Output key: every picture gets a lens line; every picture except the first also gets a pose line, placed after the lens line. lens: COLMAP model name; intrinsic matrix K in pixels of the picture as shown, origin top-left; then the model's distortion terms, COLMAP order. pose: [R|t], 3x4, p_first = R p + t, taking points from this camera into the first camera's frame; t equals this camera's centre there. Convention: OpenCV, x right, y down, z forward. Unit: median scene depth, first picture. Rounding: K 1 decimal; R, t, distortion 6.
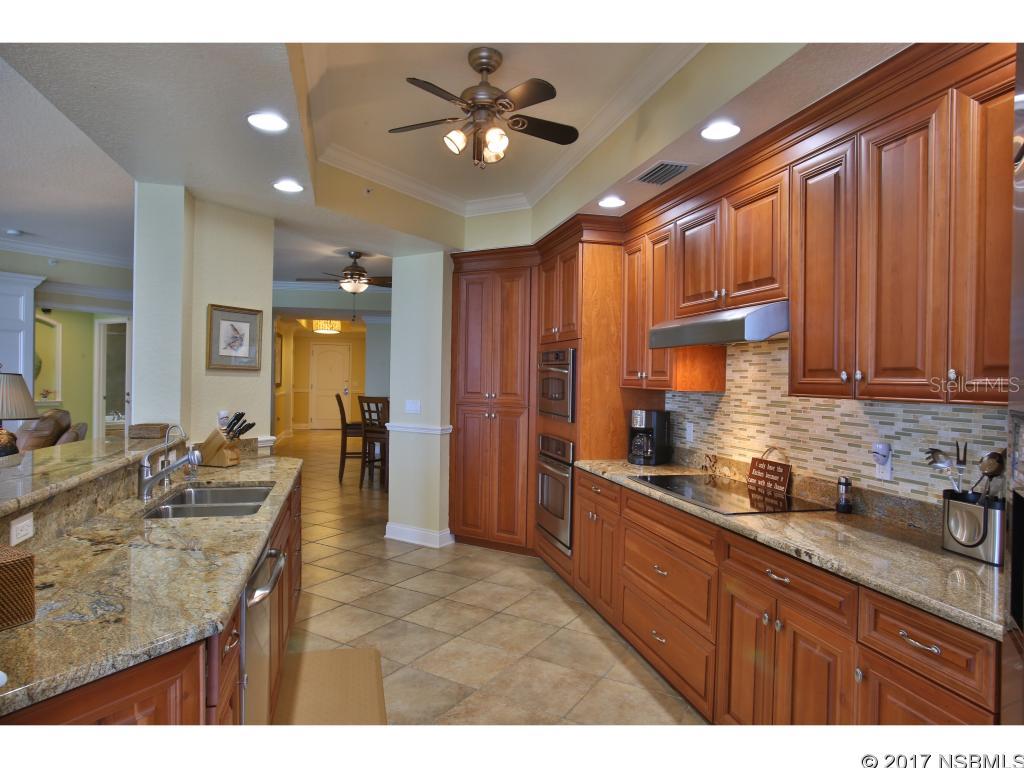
lens RADIAL K [[624.1, 0, 510.1], [0, 624.1, 381.5], [0, 0, 1]] dist [-0.007980, 0.000106]
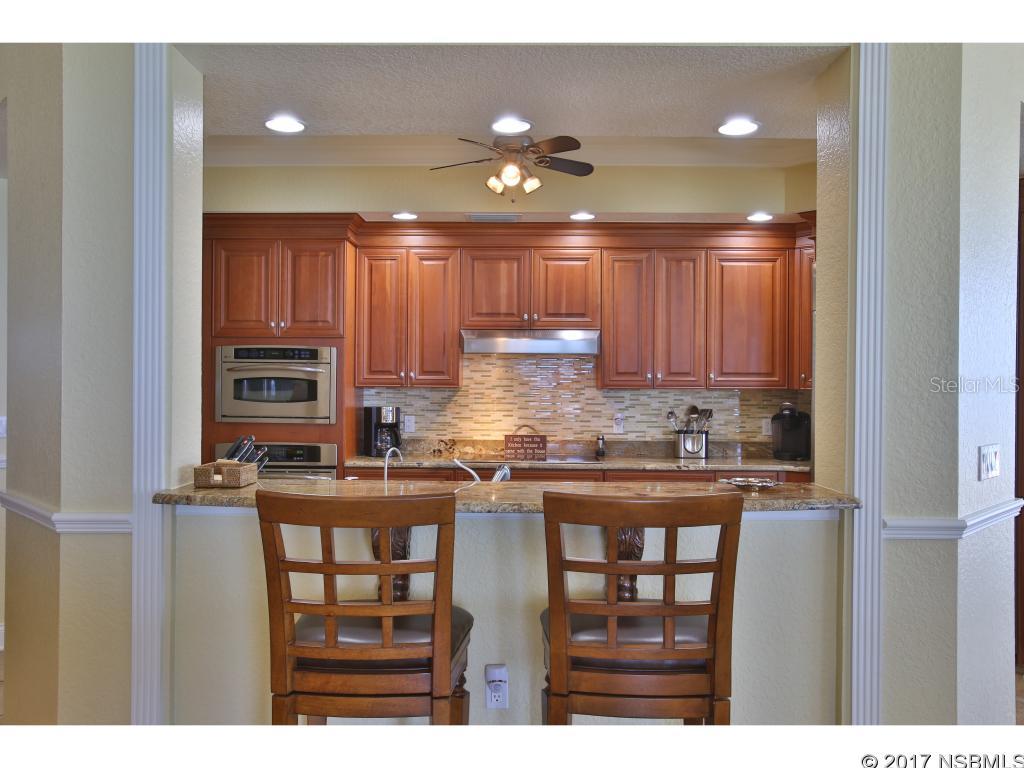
lens RADIAL K [[770.4, 0, 511.3], [0, 770.4, 383.6], [0, 0, 1]] dist [0.000886, 0.000209]
pose [[0.248518, -0.016919, 0.968479, -1.281071], [0.003337, 0.999856, 0.016611, -0.019153], [-0.968622, -0.000896, 0.248539, 0.583302]]
